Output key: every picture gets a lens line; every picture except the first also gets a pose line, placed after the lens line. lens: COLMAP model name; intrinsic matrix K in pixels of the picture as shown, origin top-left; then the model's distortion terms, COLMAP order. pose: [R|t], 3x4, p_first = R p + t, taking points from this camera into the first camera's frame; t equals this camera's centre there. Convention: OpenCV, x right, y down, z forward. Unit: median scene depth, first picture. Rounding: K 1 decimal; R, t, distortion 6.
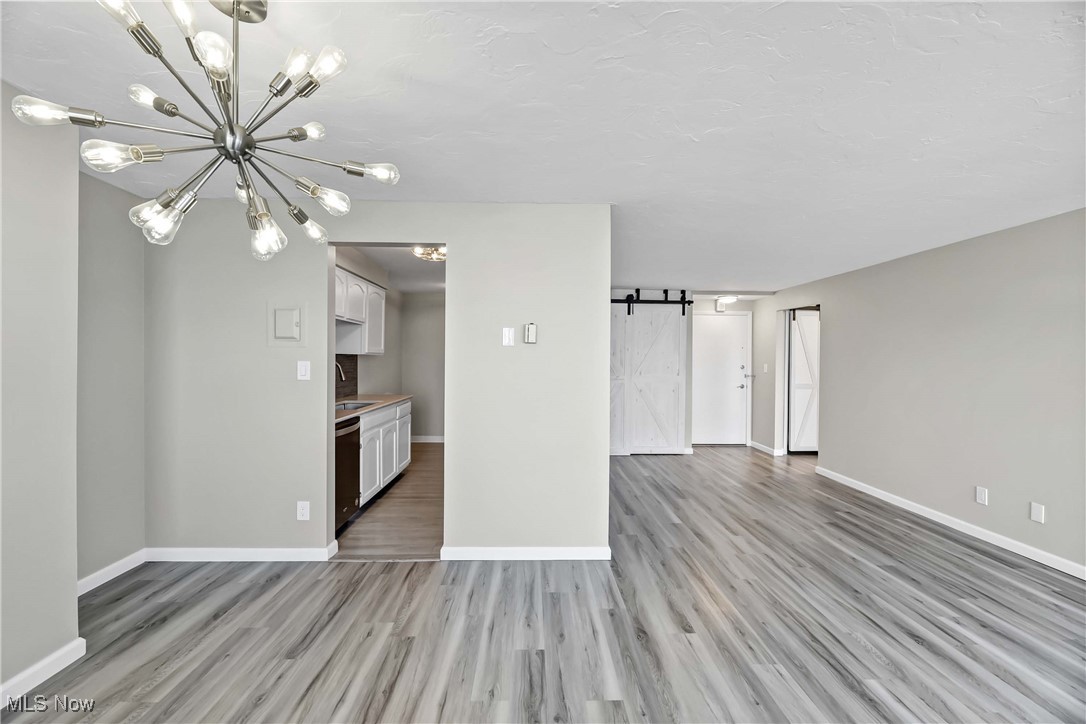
lens RADIAL K [[449.3, 0, 545.8], [0, 449.3, 358.0], [0, 0, 1]] dist [0.001735, -0.001915]
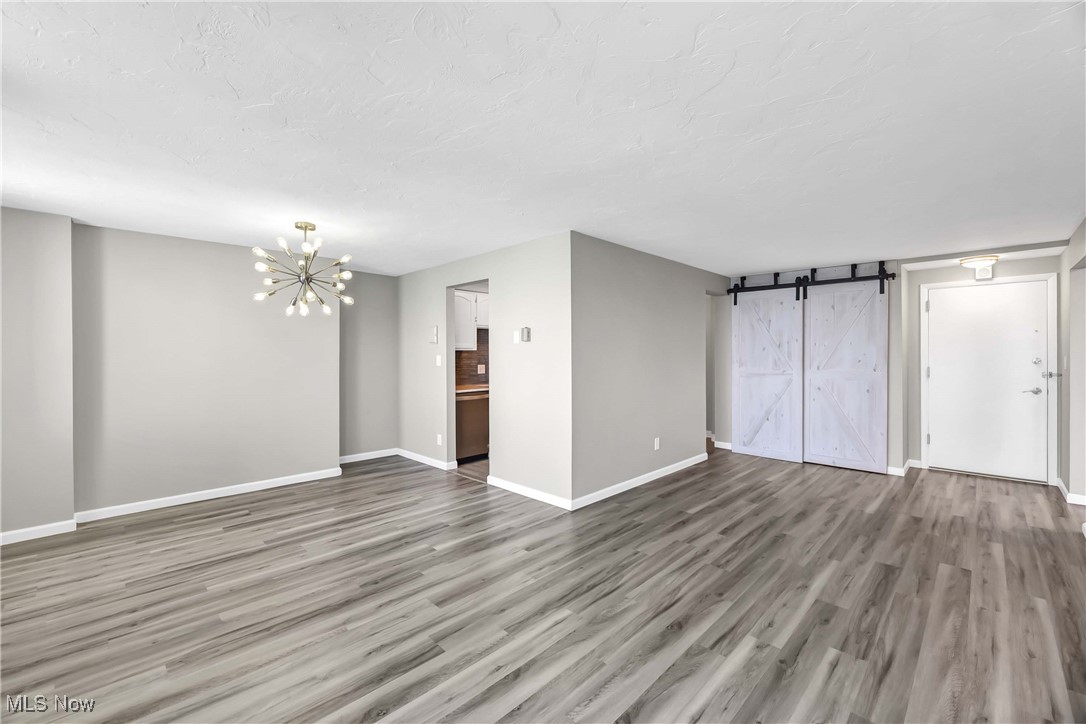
lens RADIAL K [[449.3, 0, 534.3], [0, 449.3, 365.1], [0, 0, 1]] dist [0.001735, -0.001915]
pose [[0.678073, 0.006924, -0.734962, 1.009336], [0.010886, 0.999751, 0.019462, 0.012377], [0.734914, -0.021197, 0.677829, 0.072256]]
